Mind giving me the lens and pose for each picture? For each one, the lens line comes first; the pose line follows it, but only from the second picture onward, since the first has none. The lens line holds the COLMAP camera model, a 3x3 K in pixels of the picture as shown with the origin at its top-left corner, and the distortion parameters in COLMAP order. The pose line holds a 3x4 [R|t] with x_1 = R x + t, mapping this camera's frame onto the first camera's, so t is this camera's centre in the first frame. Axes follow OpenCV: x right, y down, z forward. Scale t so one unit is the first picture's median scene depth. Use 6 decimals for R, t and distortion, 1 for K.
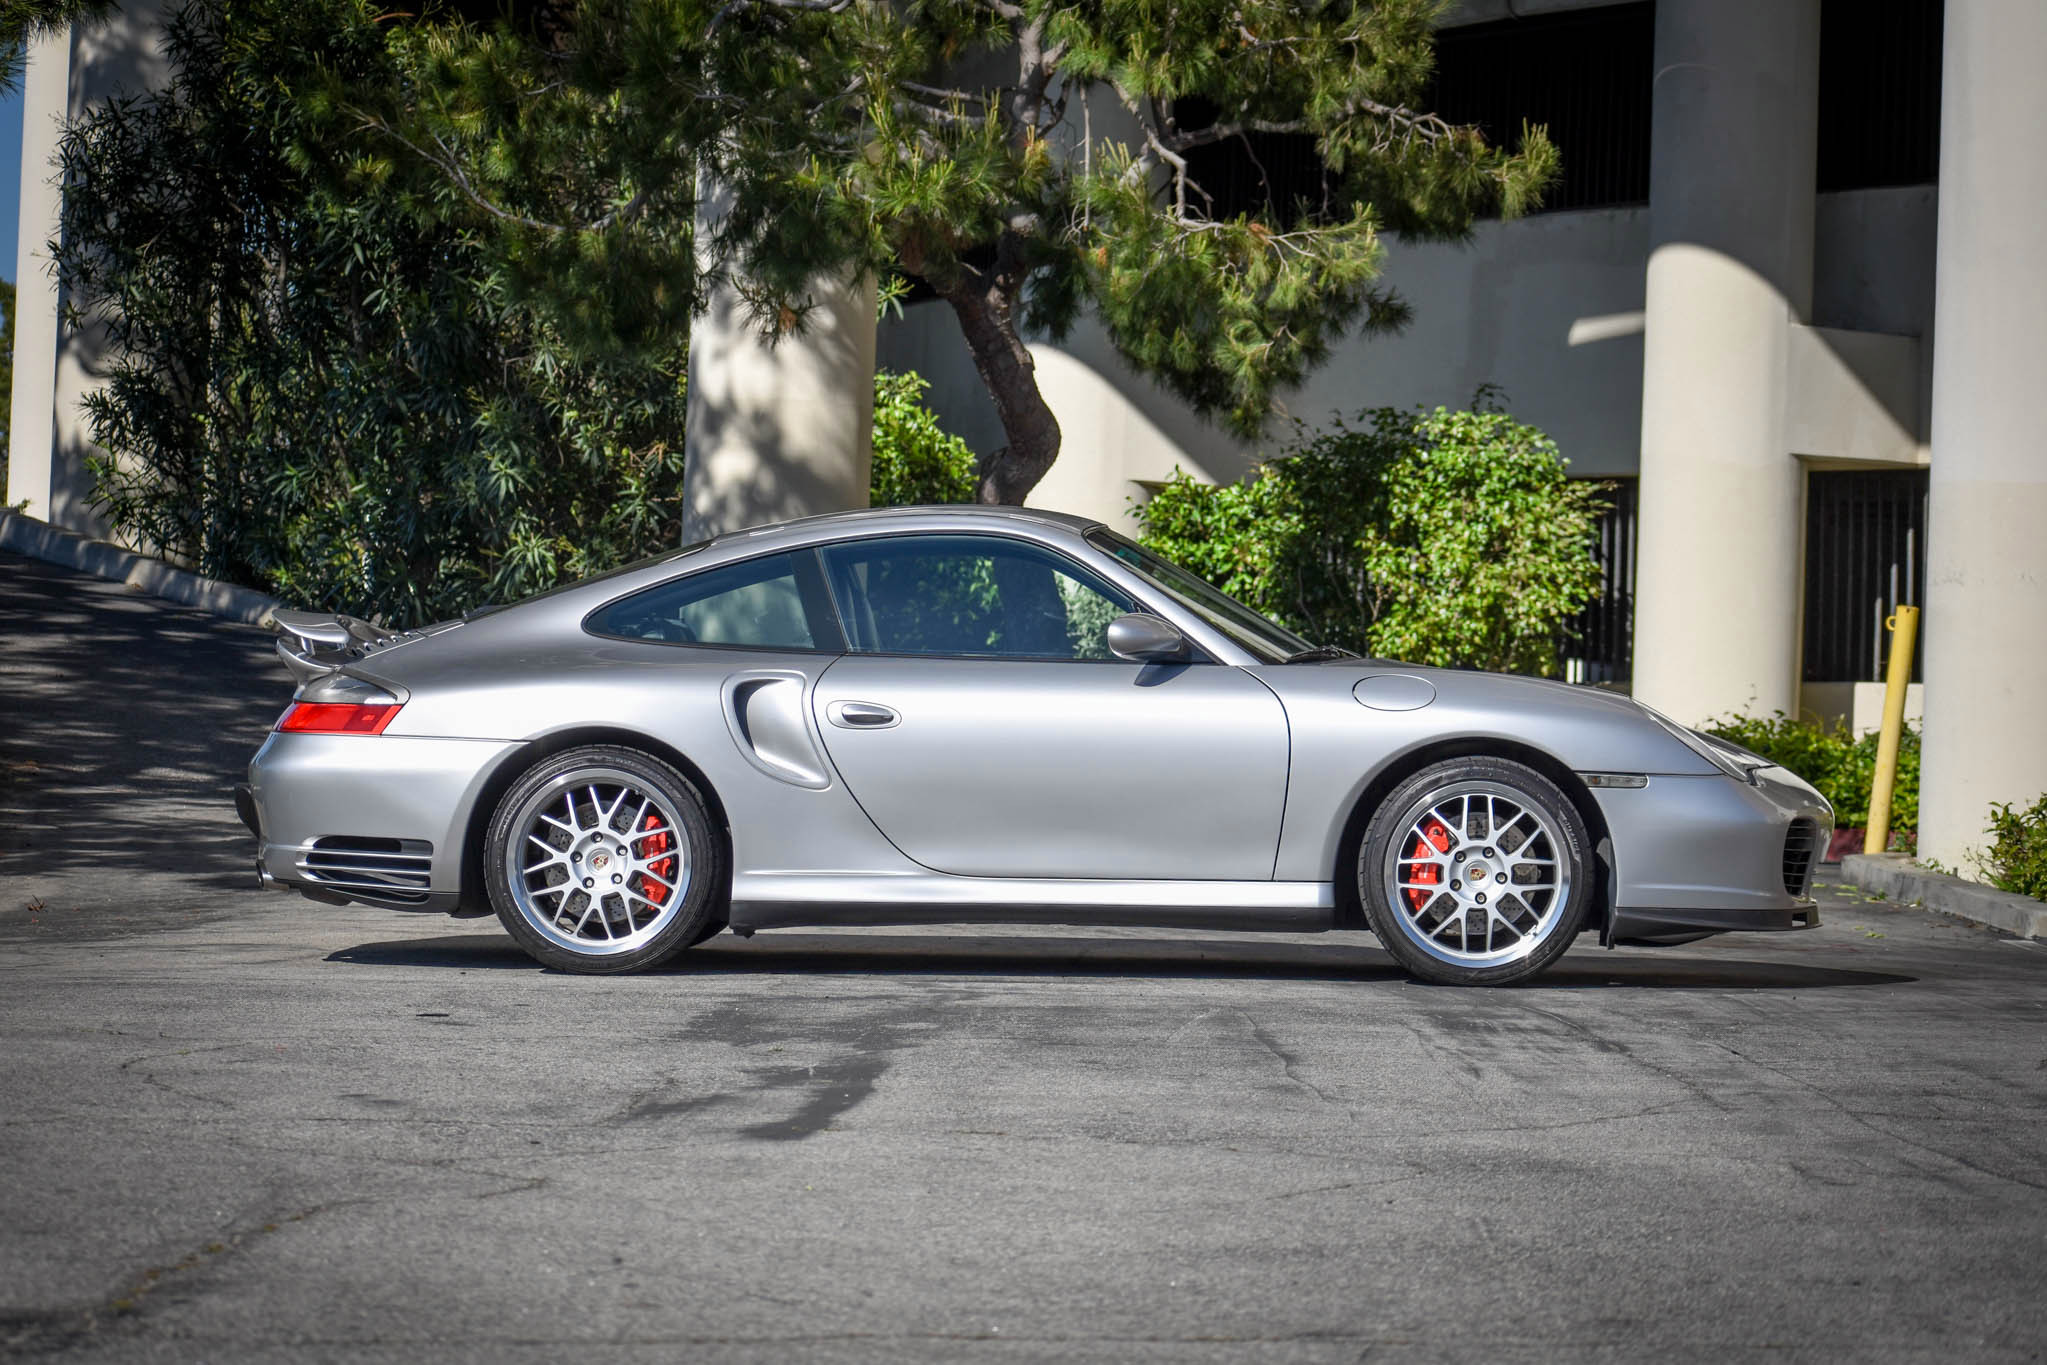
lens RADIAL K [[6376.6, 0, 1022.9], [0, 6376.6, 681.2], [0, 0, 1]] dist [-0.177222, 0.000000]
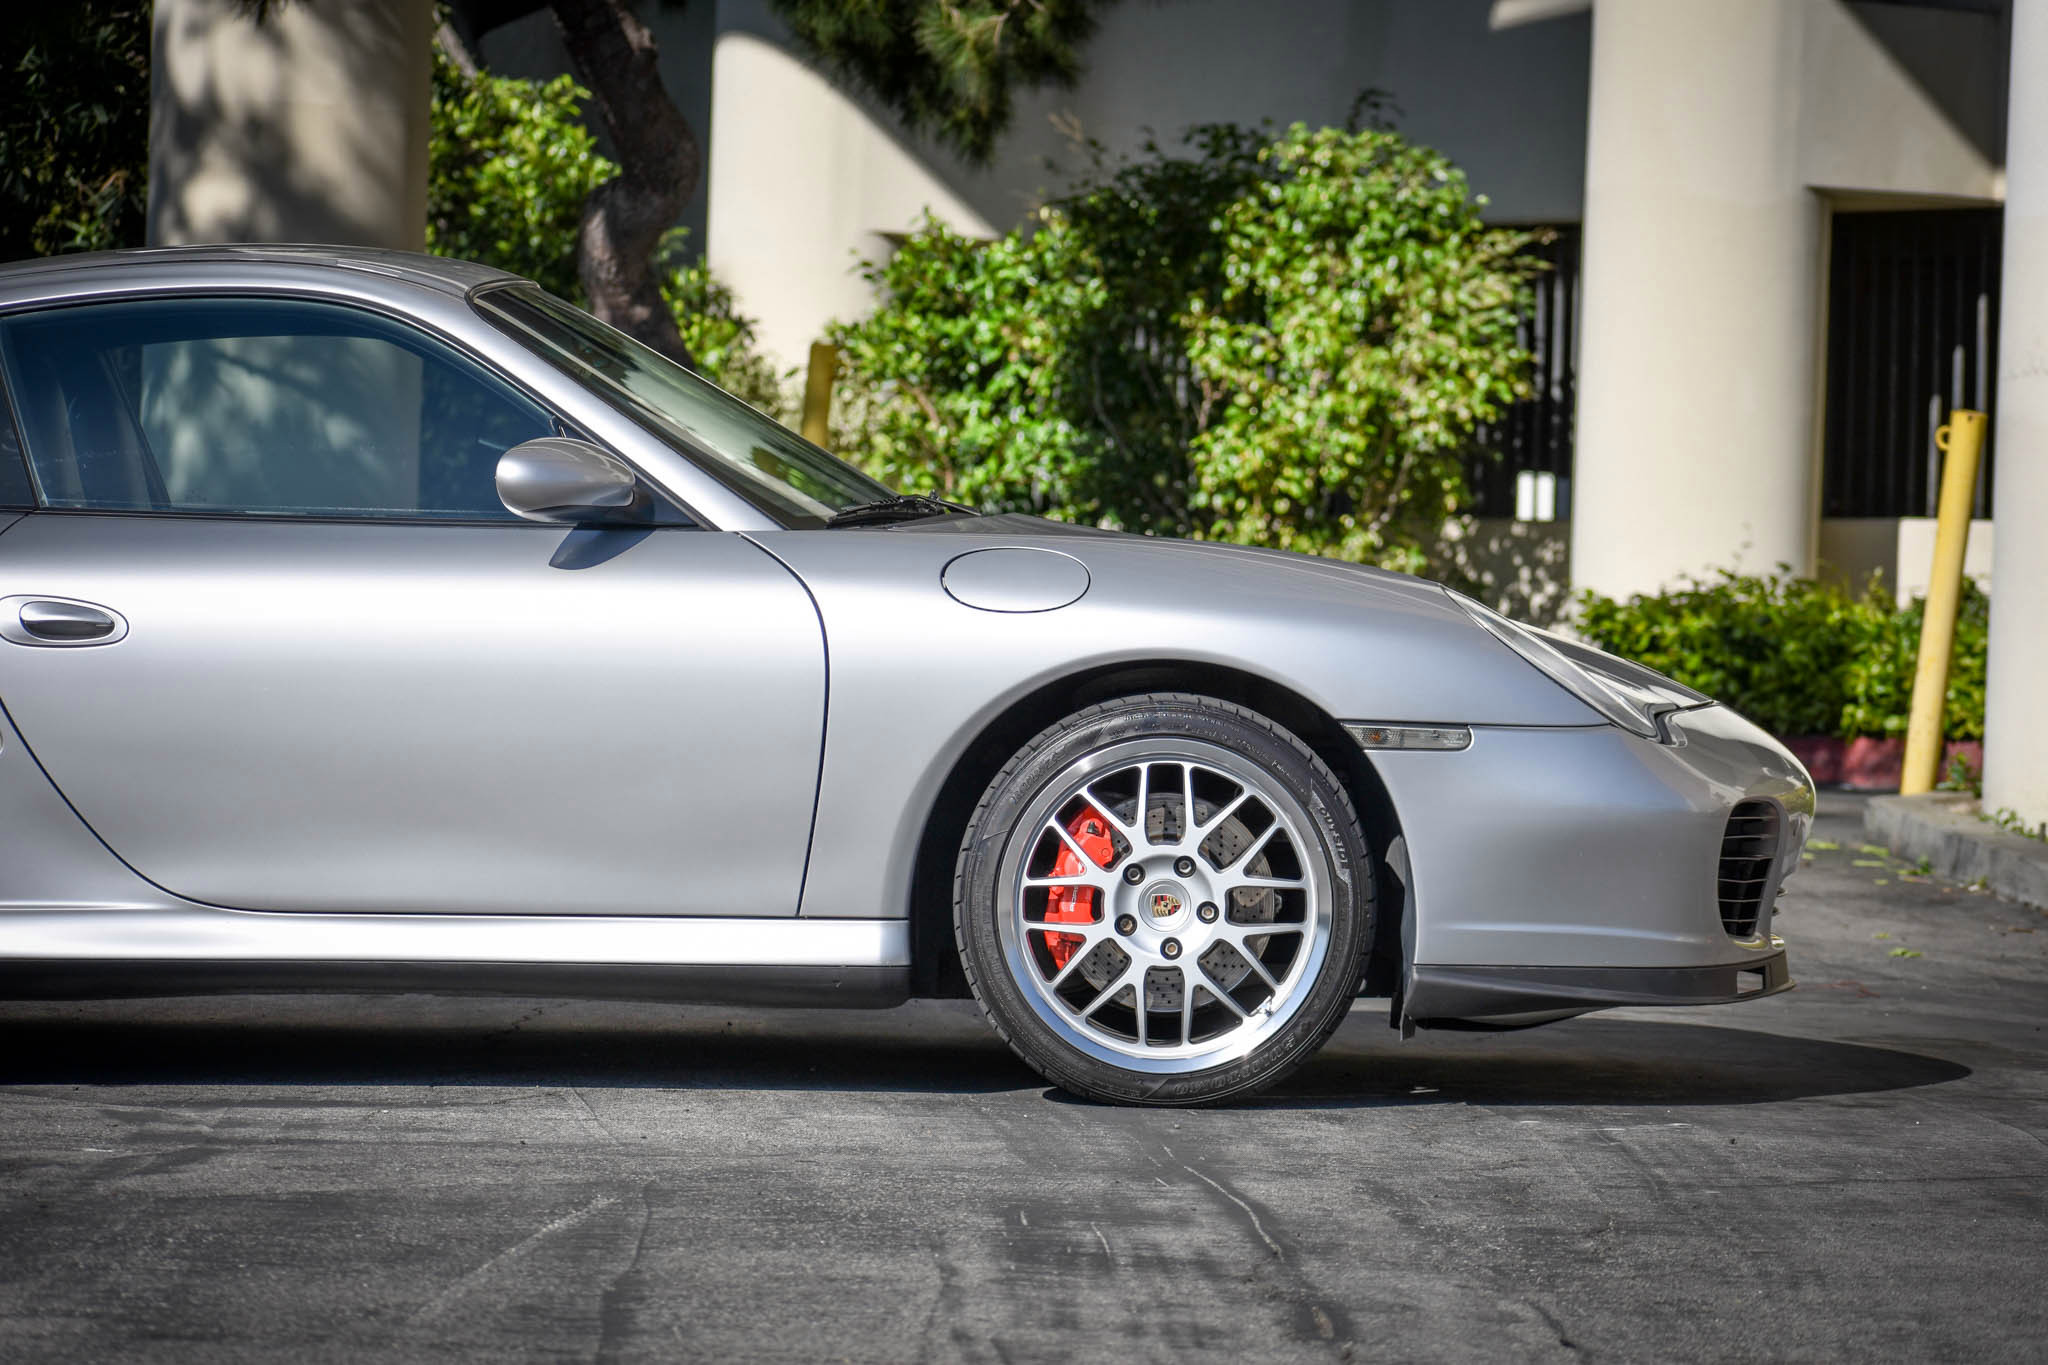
lens RADIAL K [[7748.8, 0, 1014.5], [0, 7748.8, 603.1], [0, 0, 1]] dist [0.434857, 0.000000]
pose [[0.999918, -0.001179, 0.012716, 0.030130], [0.000997, 0.999897, 0.014322, -0.003601], [-0.012732, -0.014309, 0.999817, 0.195112]]
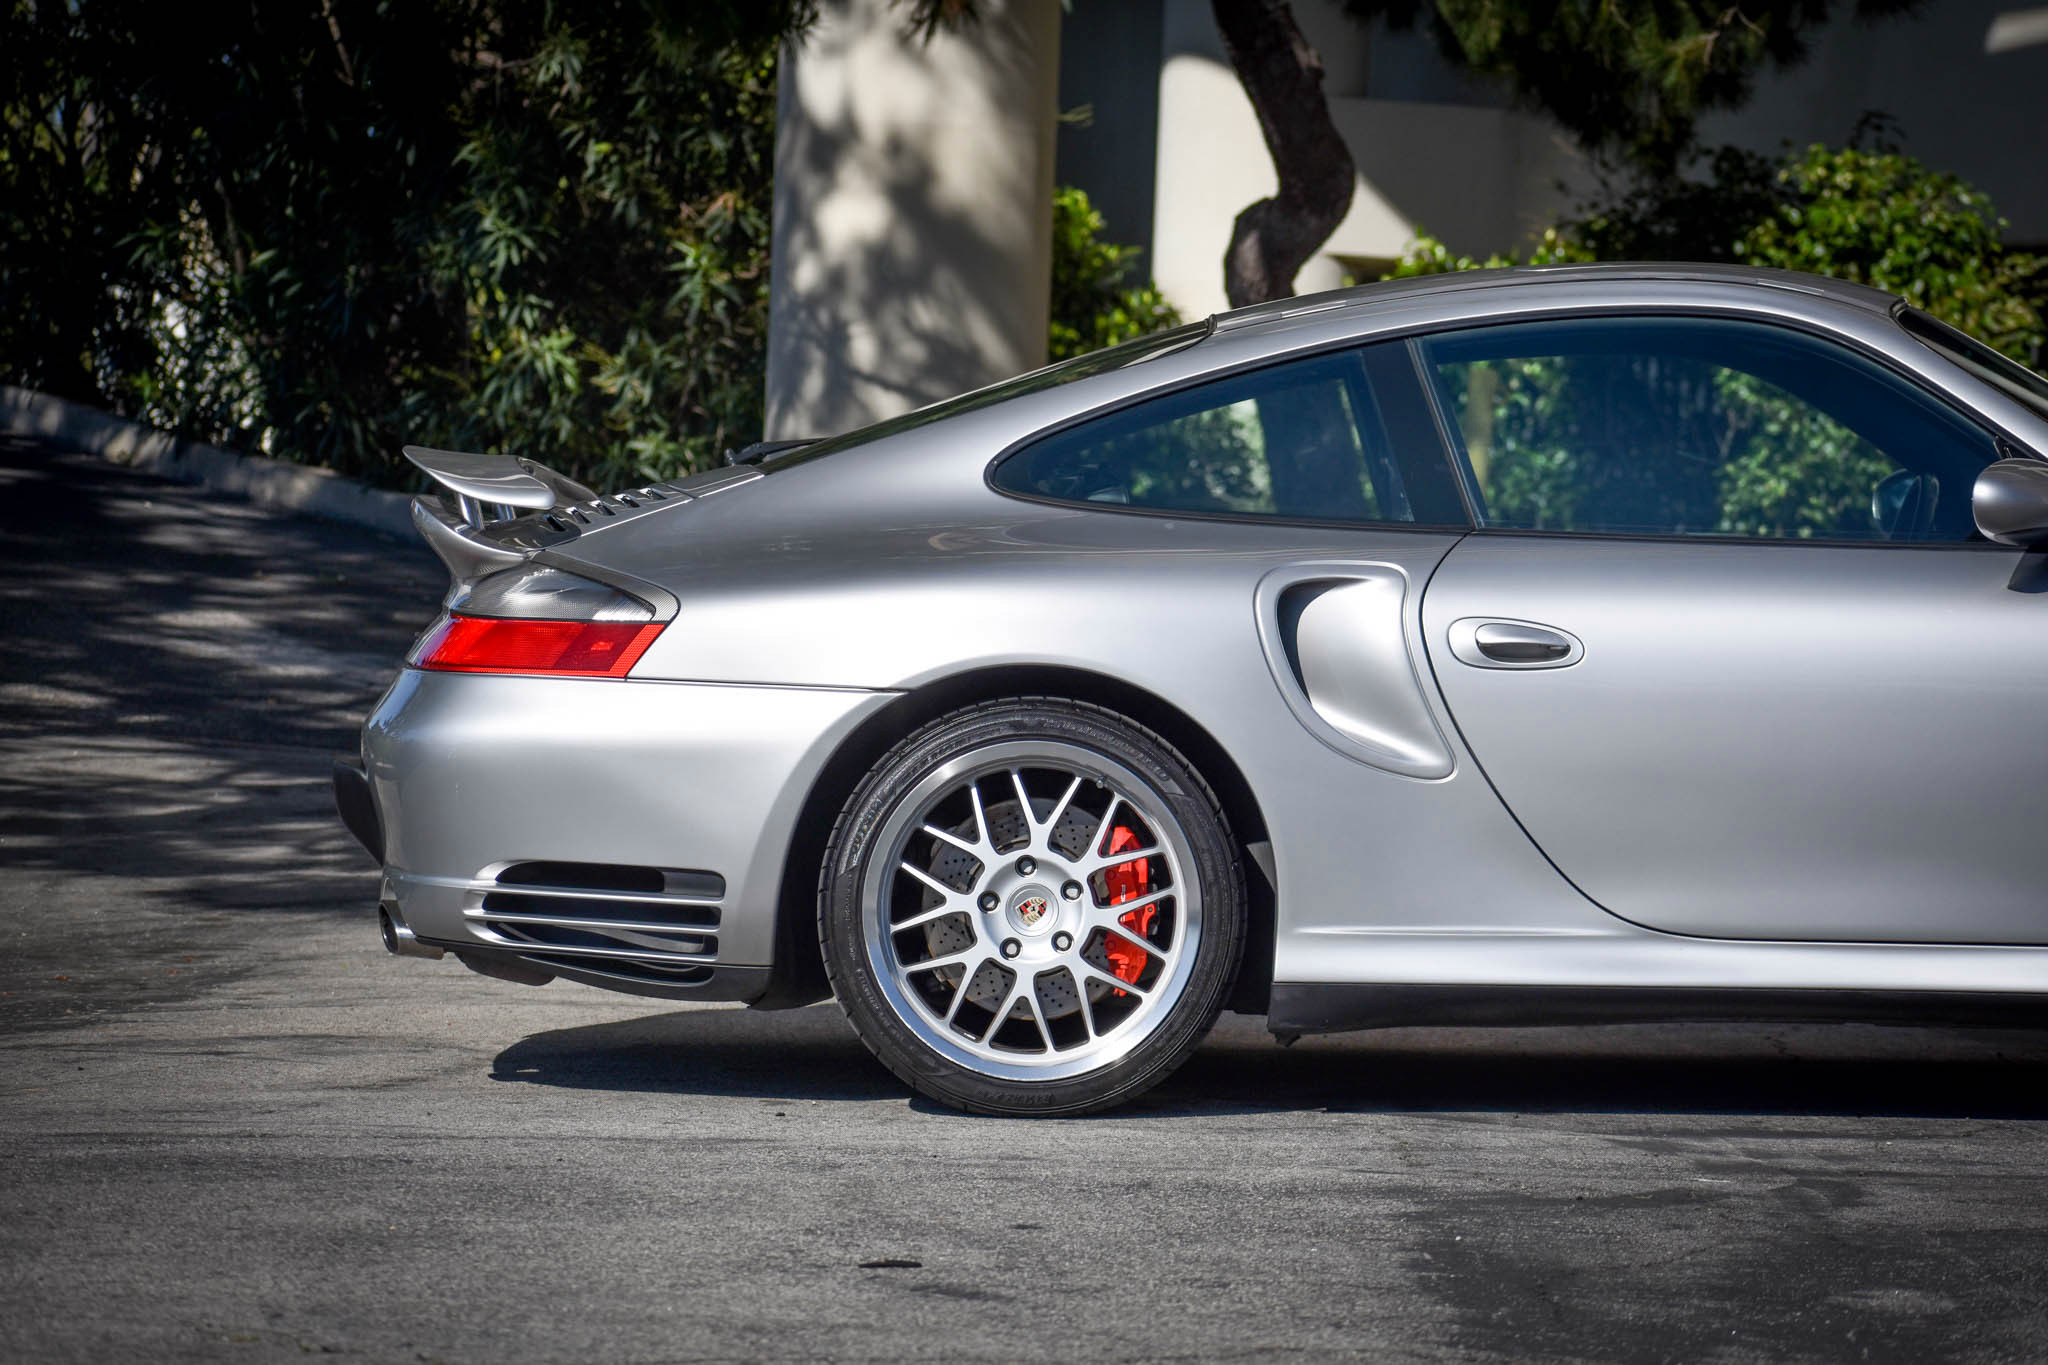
lens RADIAL K [[7748.8, 0, 1008.5], [0, 7748.8, 685.7], [0, 0, 1]] dist [0.434857, 0.000000]
pose [[0.999759, 0.002091, 0.021850, -0.050521], [-0.002560, 0.999766, 0.021467, -0.003238], [-0.021801, -0.021518, 0.999531, 0.203122]]
